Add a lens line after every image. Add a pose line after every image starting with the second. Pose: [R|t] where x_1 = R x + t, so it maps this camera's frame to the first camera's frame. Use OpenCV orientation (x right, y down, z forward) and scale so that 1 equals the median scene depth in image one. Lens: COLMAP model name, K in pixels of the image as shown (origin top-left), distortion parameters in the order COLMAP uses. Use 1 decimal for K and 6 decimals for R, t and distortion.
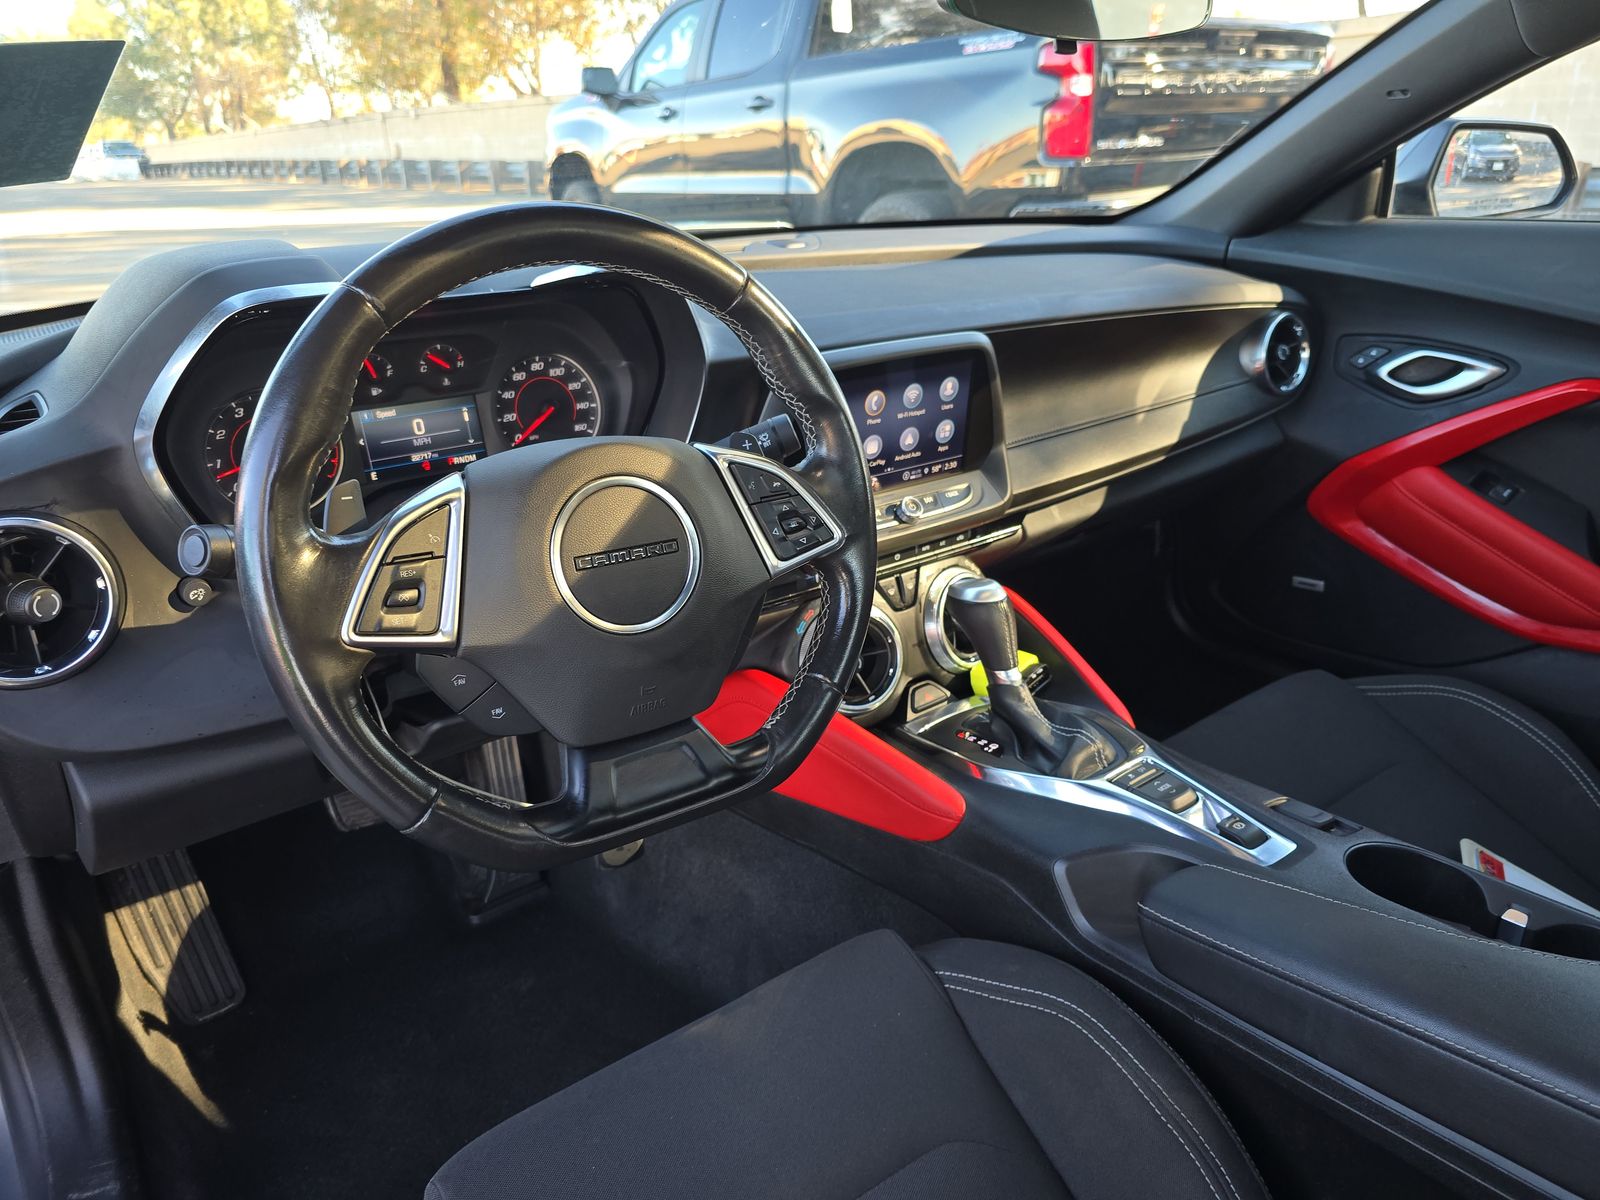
lens RADIAL K [[1084.0, 0, 808.1], [0, 1084.0, 595.9], [0, 0, 1]] dist [0.021916, -0.024115]
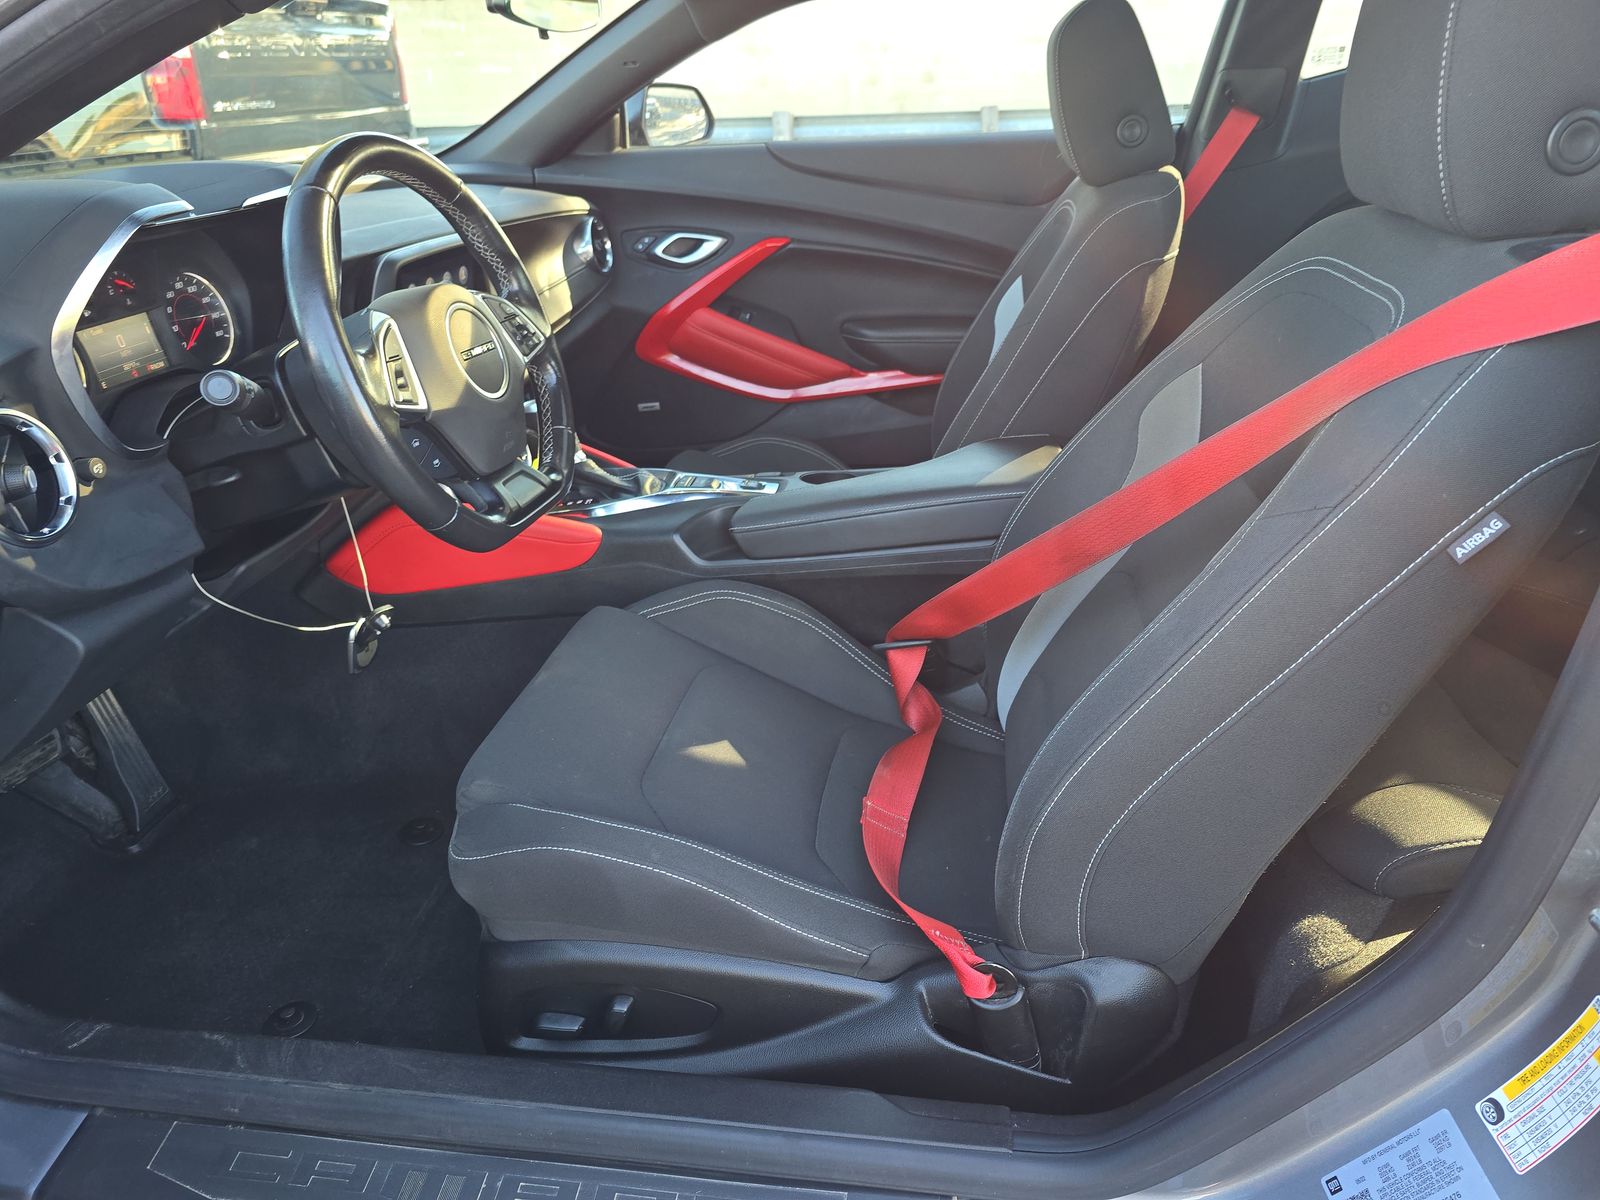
lens RADIAL K [[1084.0, 0, 798.3], [0, 1084.0, 594.3], [0, 0, 1]] dist [0.021916, -0.024115]
pose [[0.712169, -0.298586, 0.635344, -0.432547], [0.281382, 0.950568, 0.131322, 0.102666], [-0.643148, 0.085251, 0.760982, -0.228961]]
